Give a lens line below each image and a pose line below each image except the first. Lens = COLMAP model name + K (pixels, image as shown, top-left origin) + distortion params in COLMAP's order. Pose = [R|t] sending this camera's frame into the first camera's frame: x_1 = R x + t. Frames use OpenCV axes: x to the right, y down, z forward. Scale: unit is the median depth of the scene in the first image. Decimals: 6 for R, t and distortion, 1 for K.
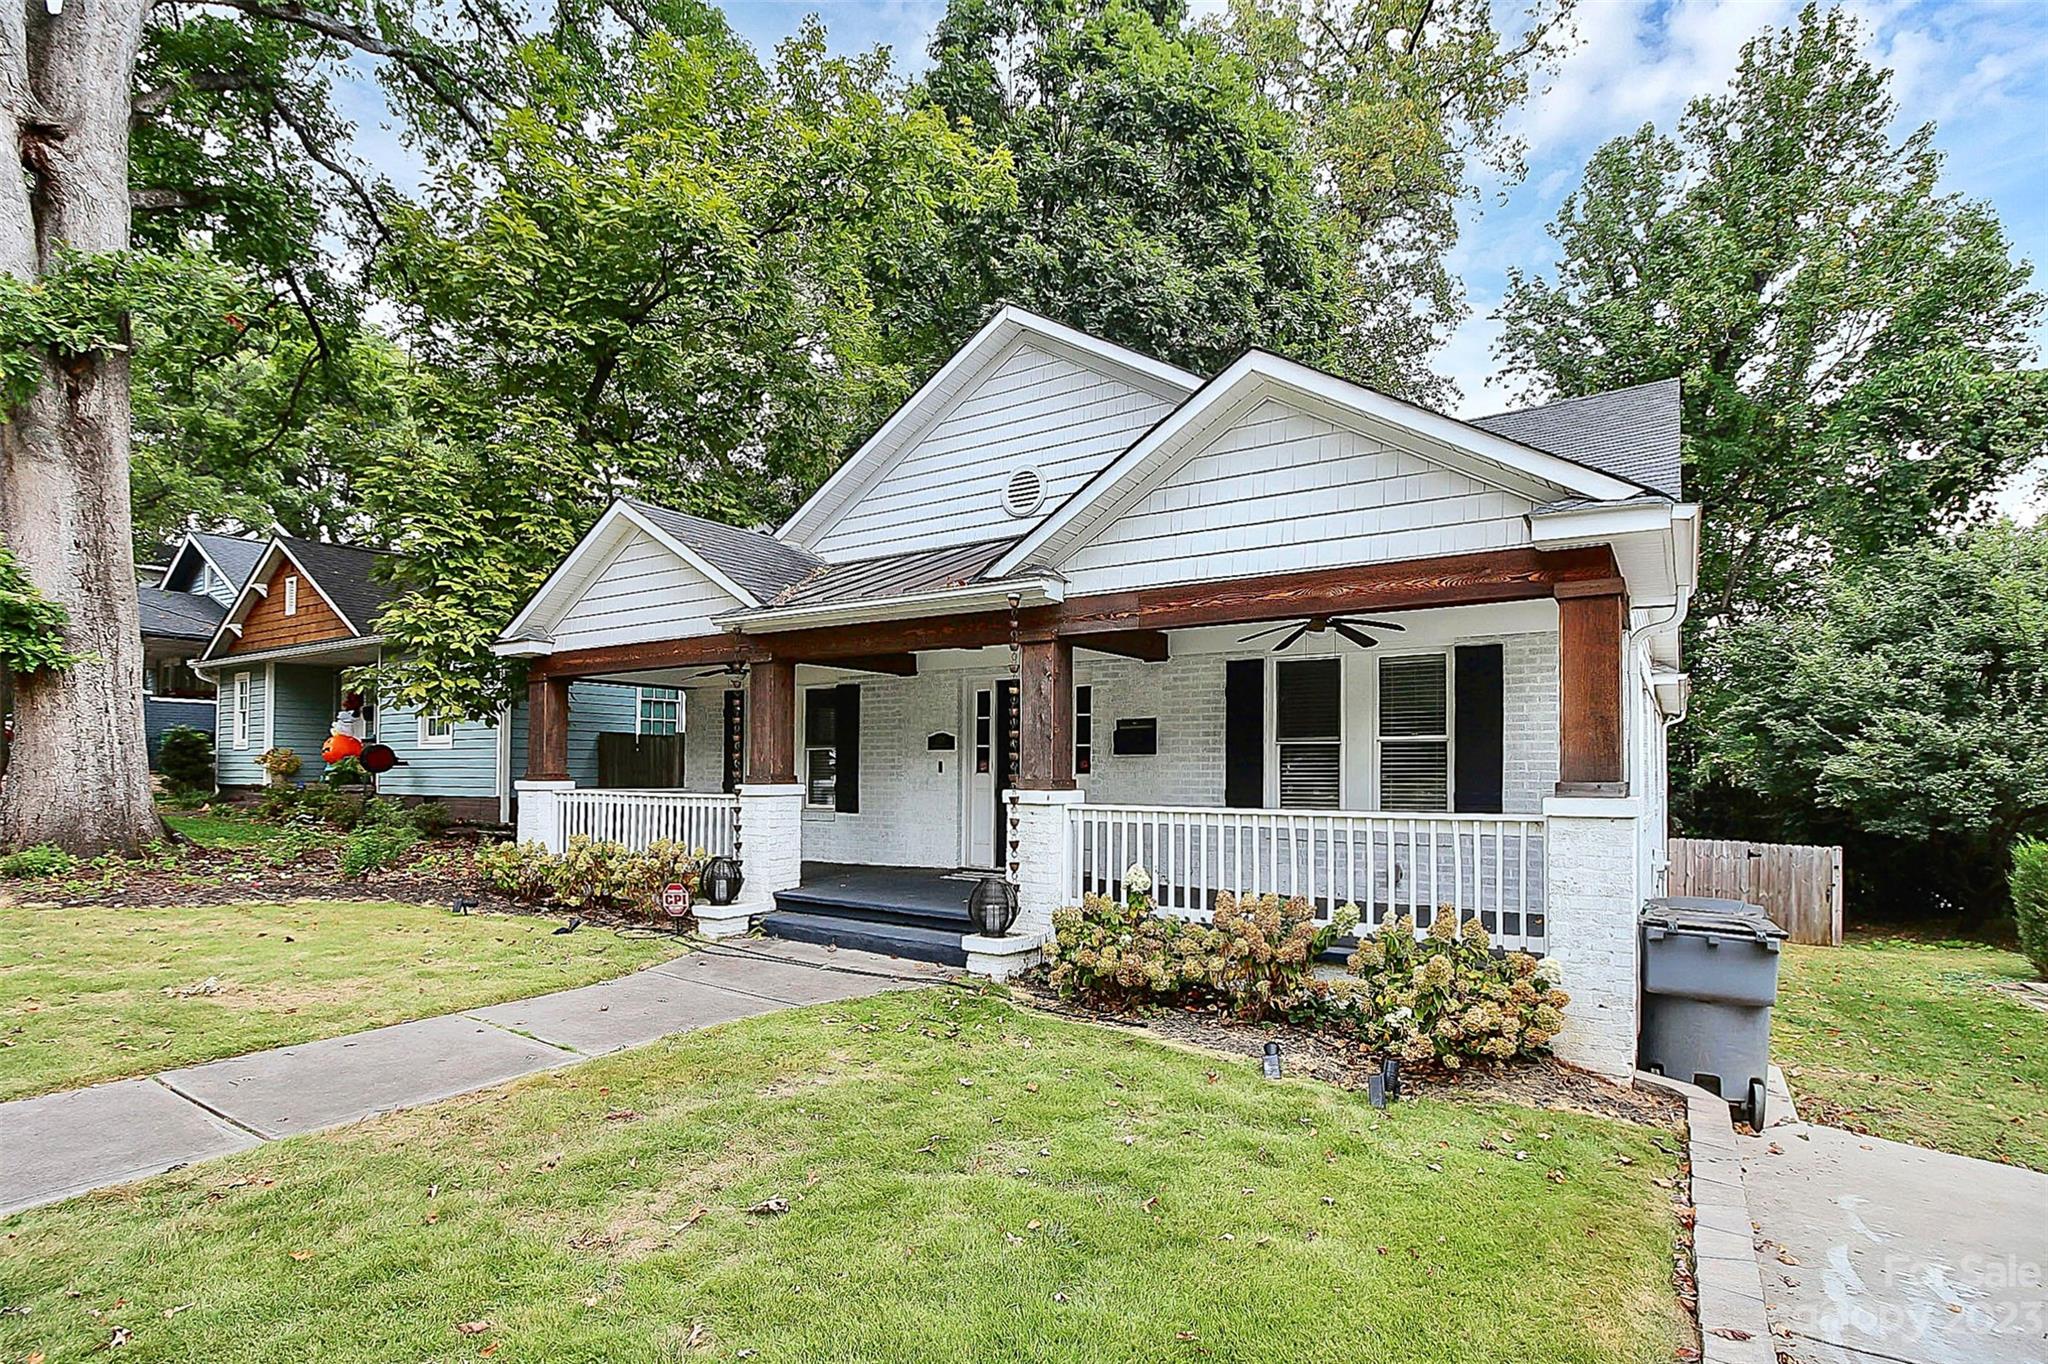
lens RADIAL K [[998.6, 0, 1027.1], [0, 998.6, 770.7], [0, 0, 1]] dist [-0.010293, -0.000443]
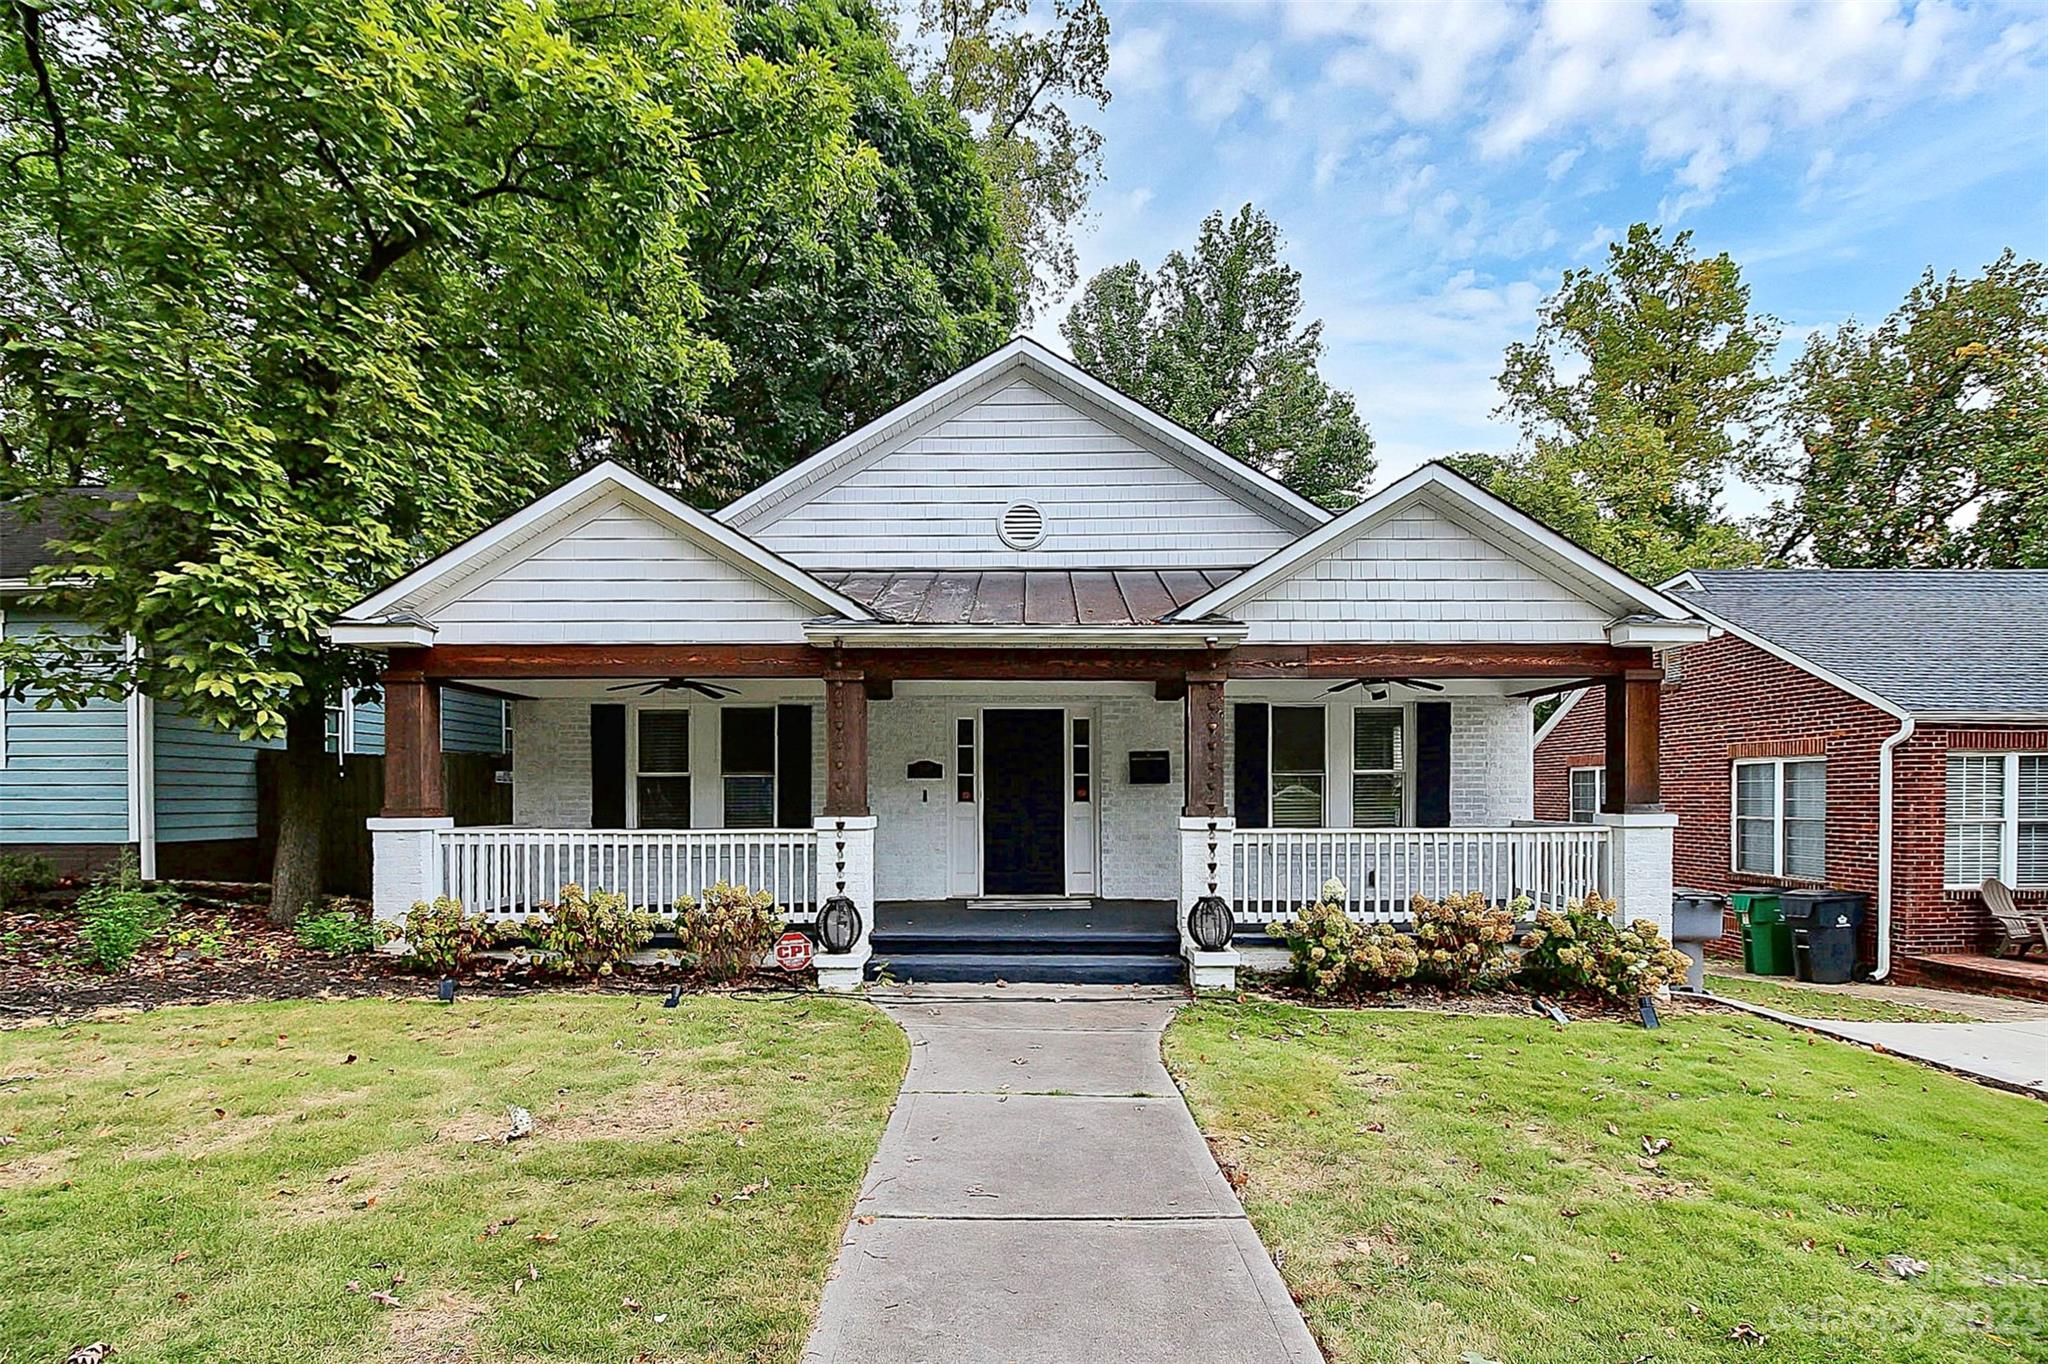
lens RADIAL K [[1006.6, 0, 1026.4], [0, 1006.6, 810.9], [0, 0, 1]] dist [-0.001154, -0.000507]
pose [[0.831492, -0.013585, 0.555370, -0.575923], [0.005471, 0.999853, 0.016266, -0.004516], [-0.555509, -0.010486, 0.831444, 0.141079]]
